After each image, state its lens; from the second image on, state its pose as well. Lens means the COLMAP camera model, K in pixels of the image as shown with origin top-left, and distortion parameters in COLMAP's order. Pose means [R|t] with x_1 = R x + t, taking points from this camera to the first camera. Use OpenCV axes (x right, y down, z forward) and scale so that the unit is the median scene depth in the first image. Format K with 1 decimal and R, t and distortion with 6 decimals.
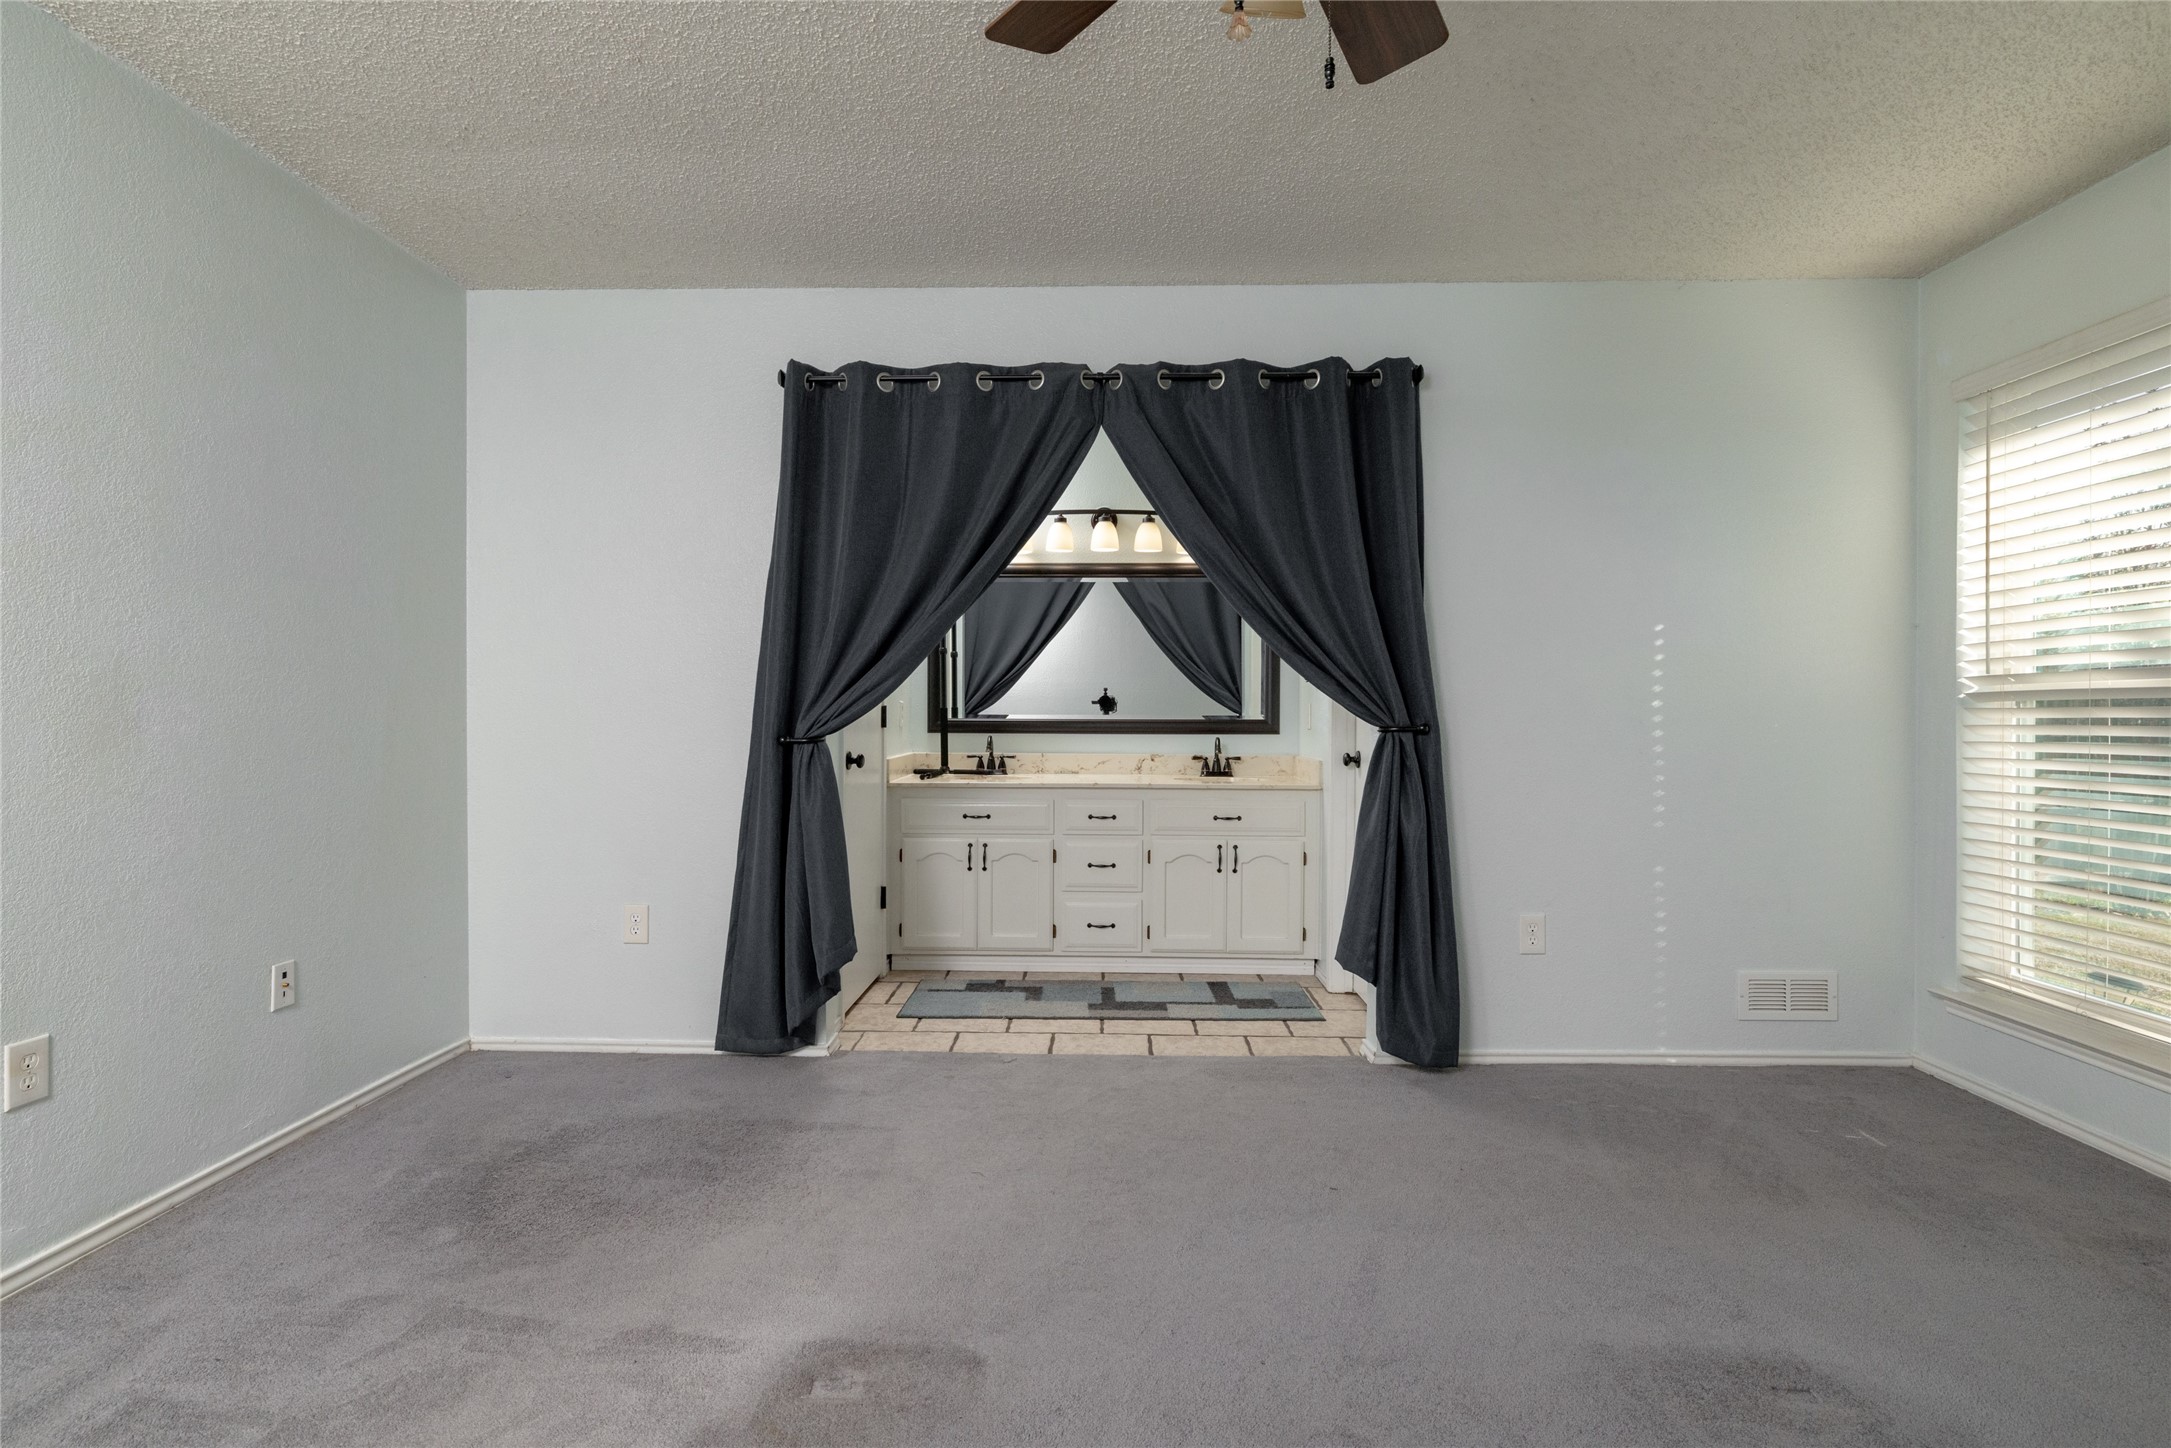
lens RADIAL K [[1046.0, 0, 1077.1], [0, 1046.0, 714.4], [0, 0, 1]] dist [-0.001787, 0.000249]
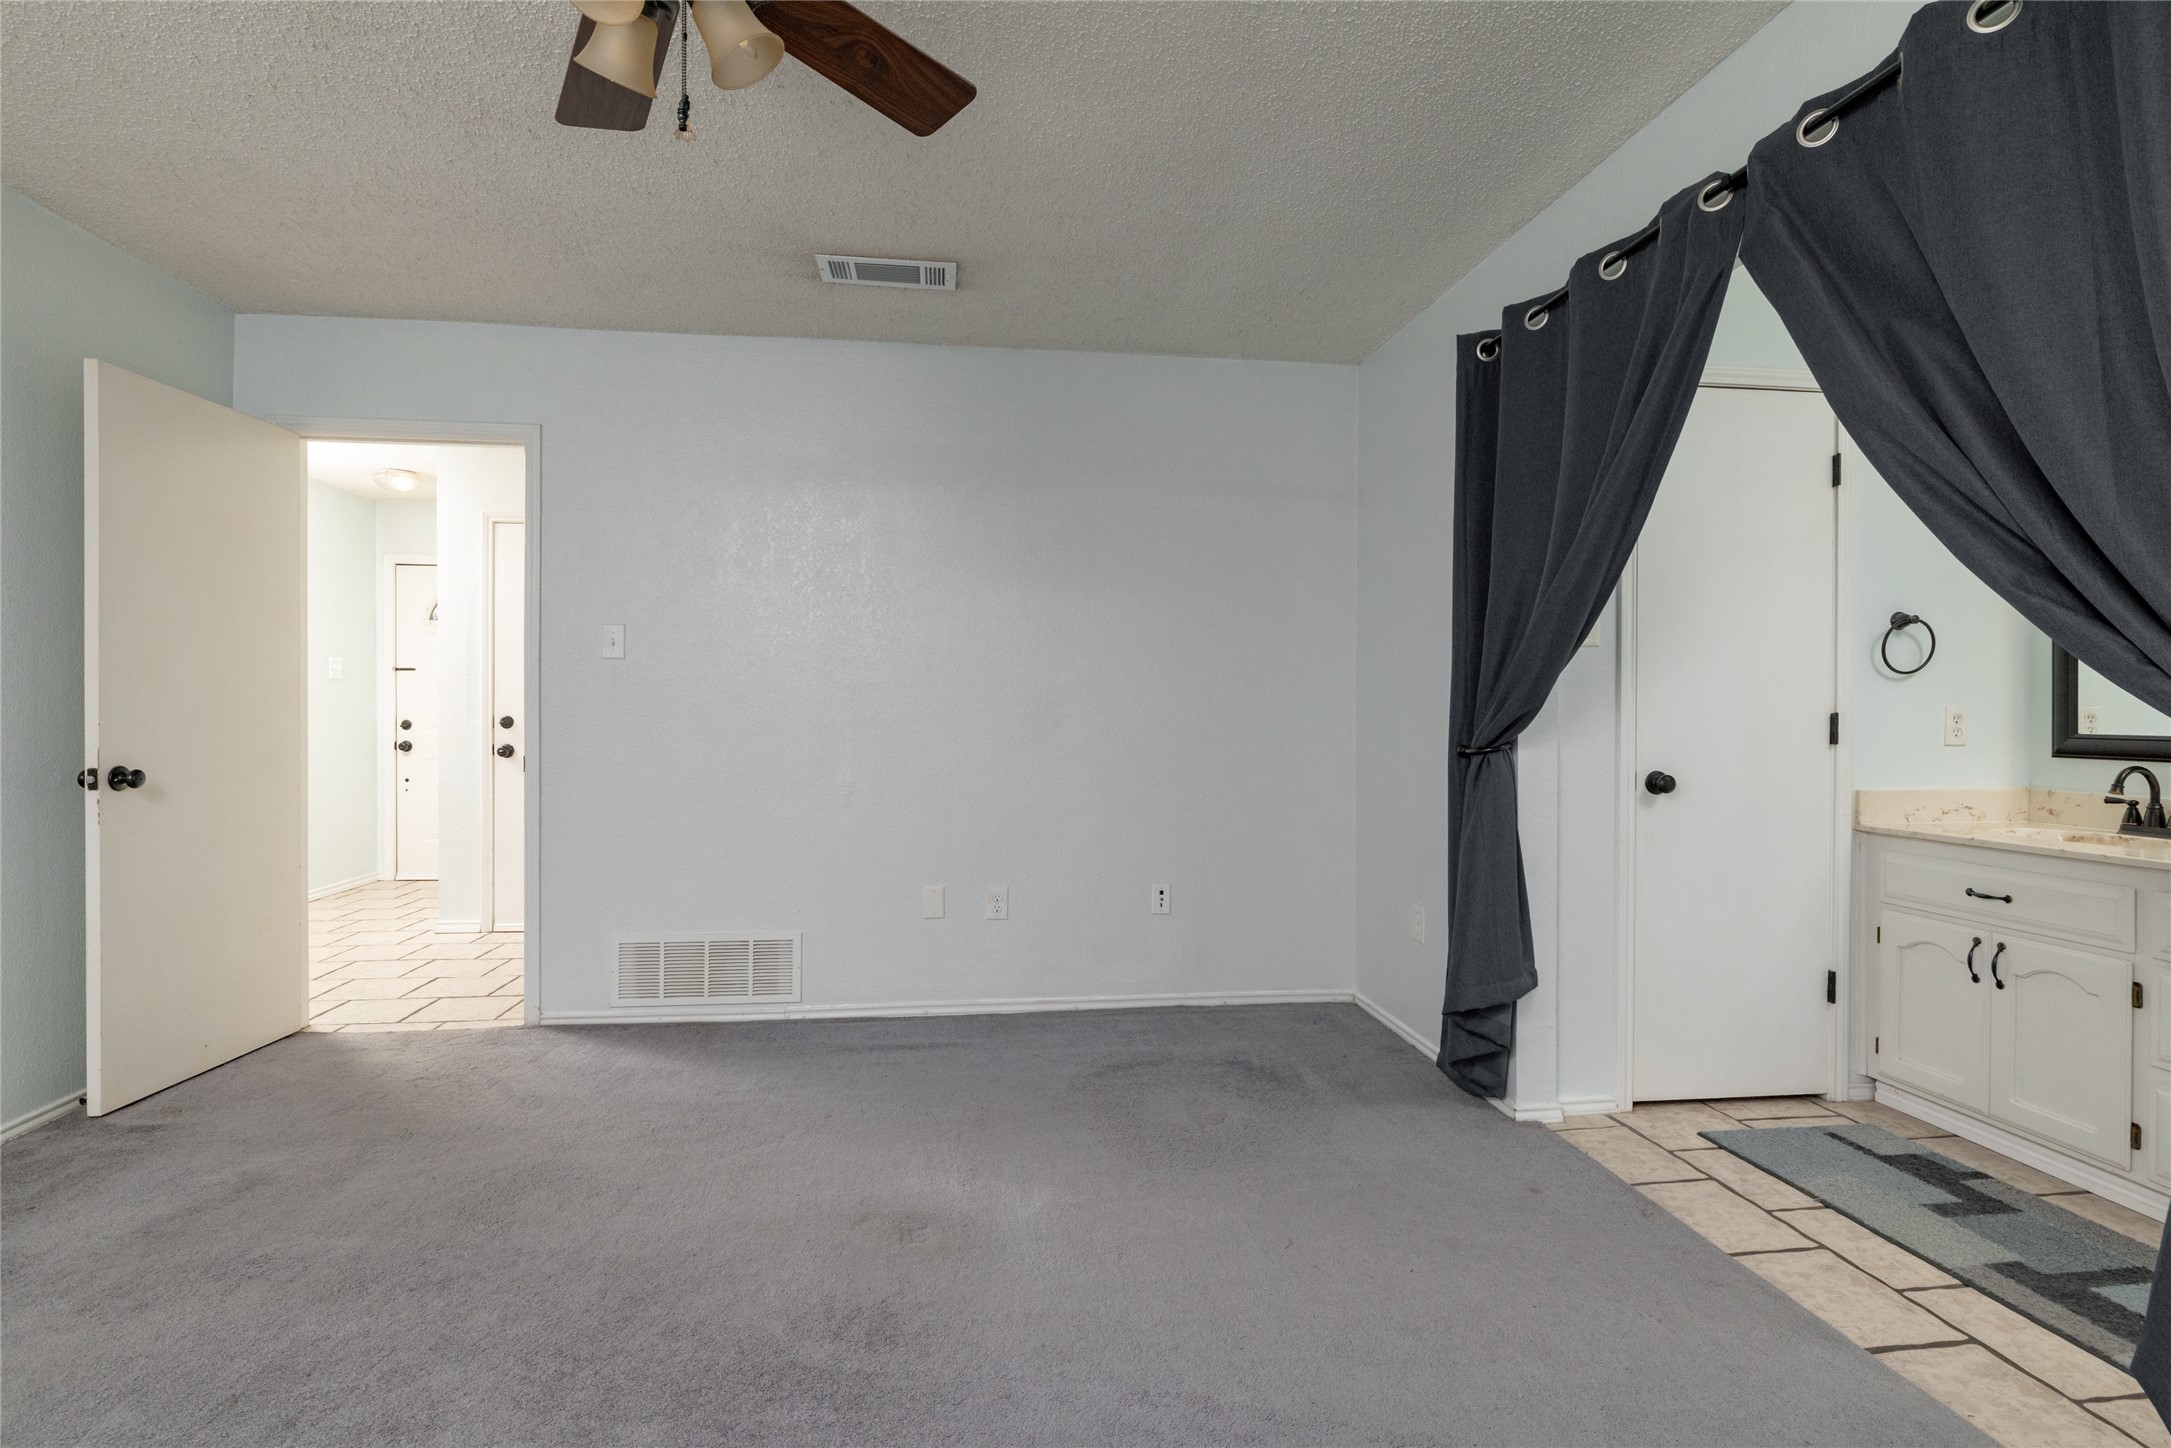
lens RADIAL K [[1046.0, 0, 1075.6], [0, 1046.0, 715.3], [0, 0, 1]] dist [-0.001787, 0.000249]
pose [[0.149691, 0.002837, -0.988729, 0.569897], [-0.006506, 0.999977, 0.001885, -0.005873], [0.988711, 0.006150, 0.149706, 0.522598]]
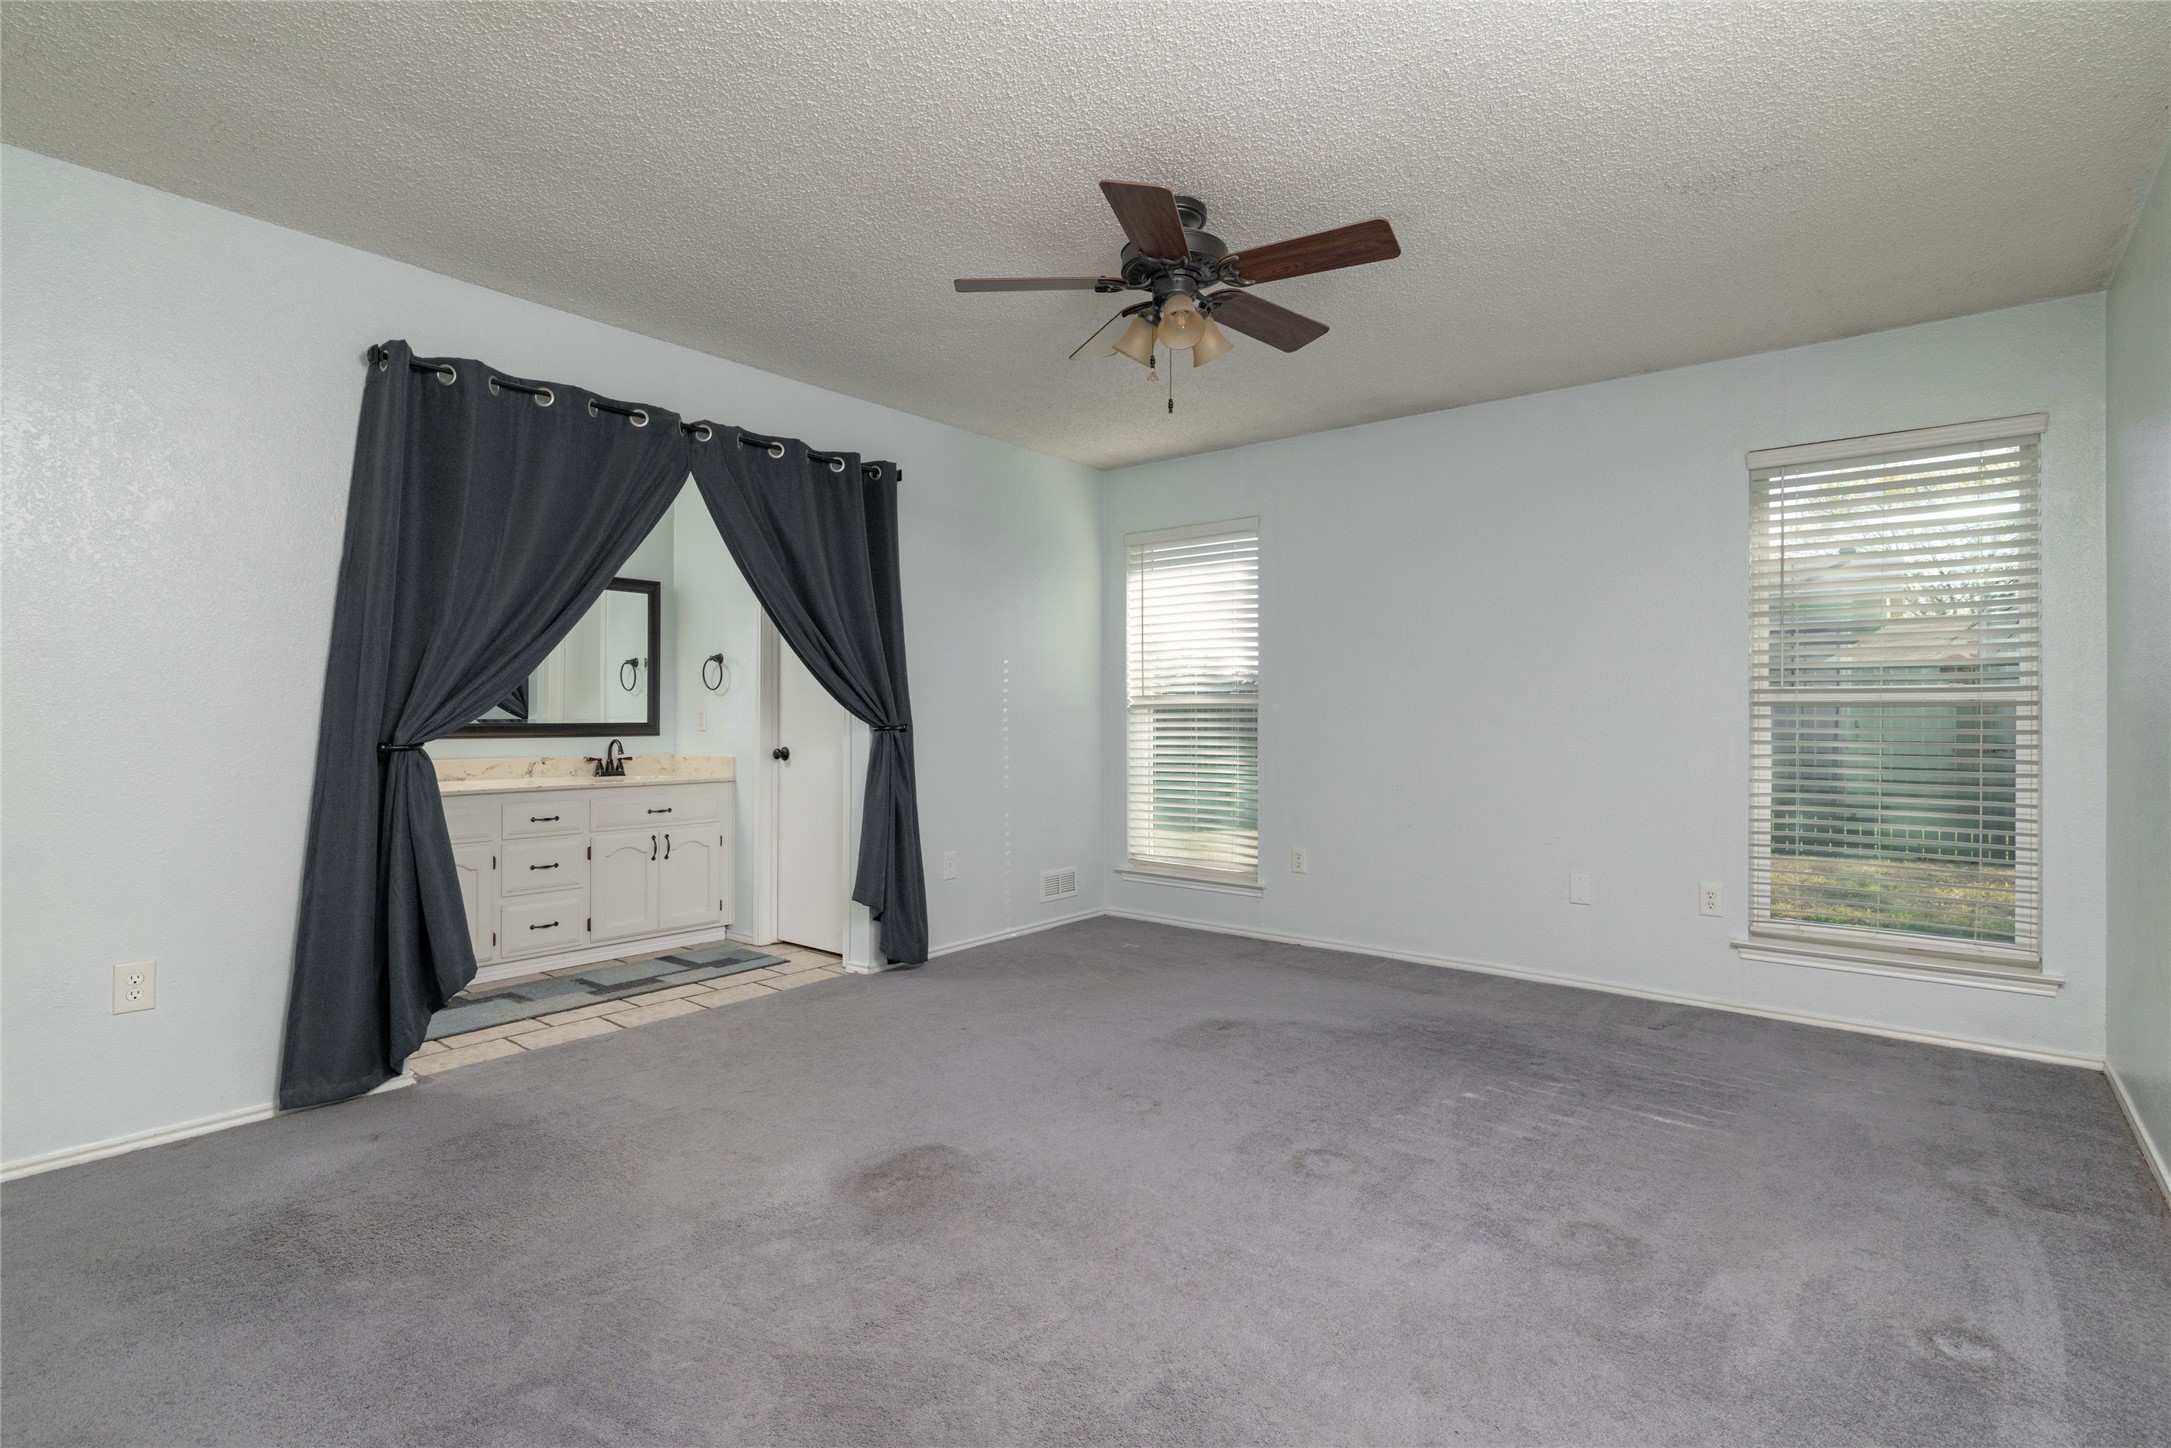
lens RADIAL K [[1046.0, 0, 1076.6], [0, 1046.0, 715.8], [0, 0, 1]] dist [-0.001787, 0.000249]
pose [[0.607952, -0.002324, 0.793971, -0.633866], [0.002781, 0.999996, 0.000798, -0.002707], [-0.793969, 0.001723, 0.607956, -0.043811]]
